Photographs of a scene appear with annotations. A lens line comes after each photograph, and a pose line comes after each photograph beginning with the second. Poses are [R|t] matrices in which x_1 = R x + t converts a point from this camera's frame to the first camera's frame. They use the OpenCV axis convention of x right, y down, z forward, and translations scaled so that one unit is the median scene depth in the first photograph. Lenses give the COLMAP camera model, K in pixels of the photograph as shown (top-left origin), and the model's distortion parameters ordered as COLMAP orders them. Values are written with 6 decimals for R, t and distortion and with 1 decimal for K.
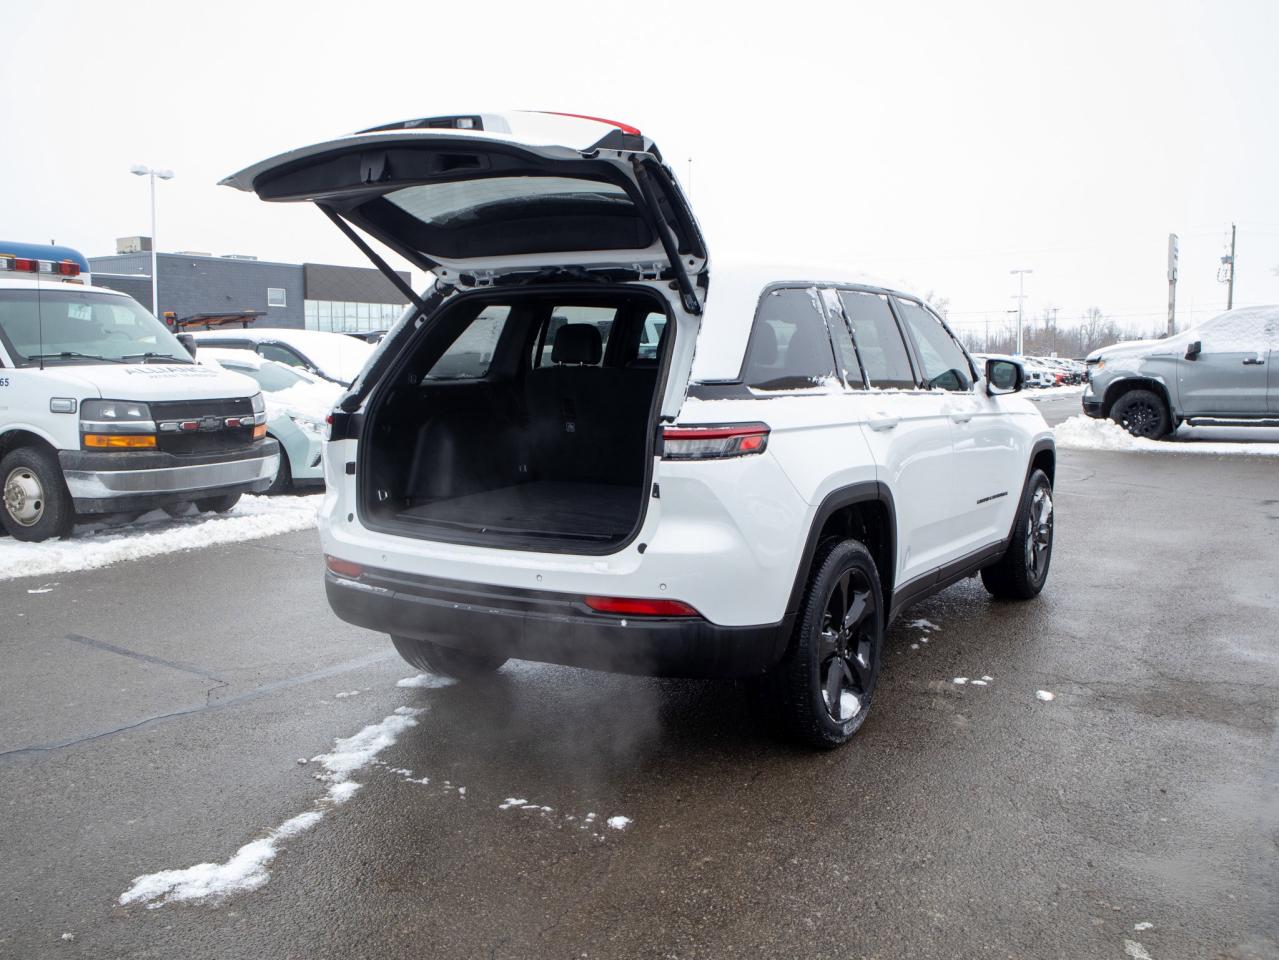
lens RADIAL K [[1188.8, 0, 639.7], [0, 1188.8, 499.4], [0, 0, 1]] dist [-0.054313, 0.000000]
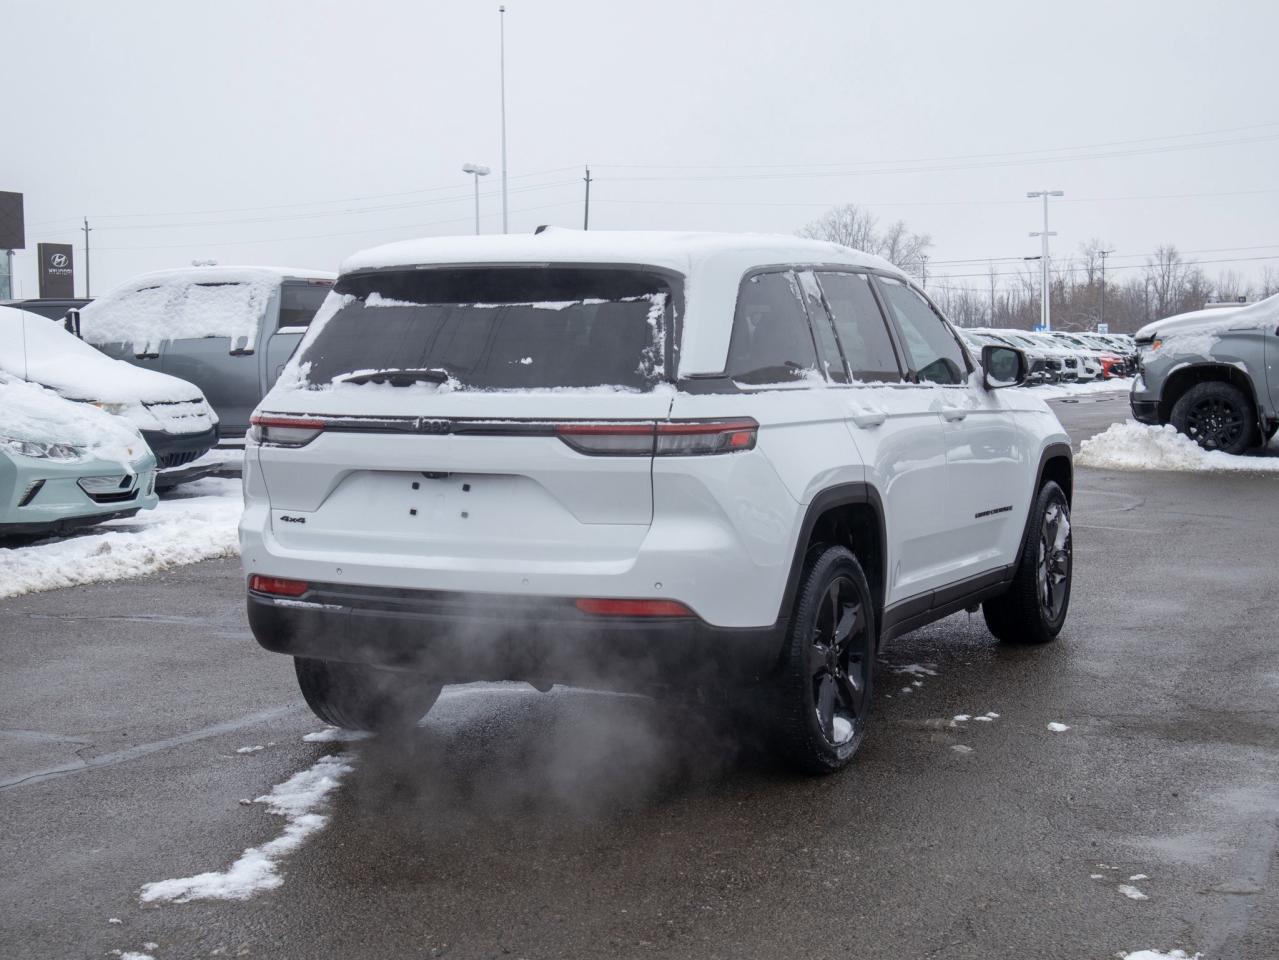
lens RADIAL K [[2056.3, 0, 629.7], [0, 2056.3, 491.6], [0, 0, 1]] dist [0.046878, 0.000000]
pose [[0.994025, -0.014824, 0.108143, -0.130153], [0.019540, 0.998897, -0.042685, 0.047824], [-0.107391, 0.044543, 0.993219, -0.475465]]
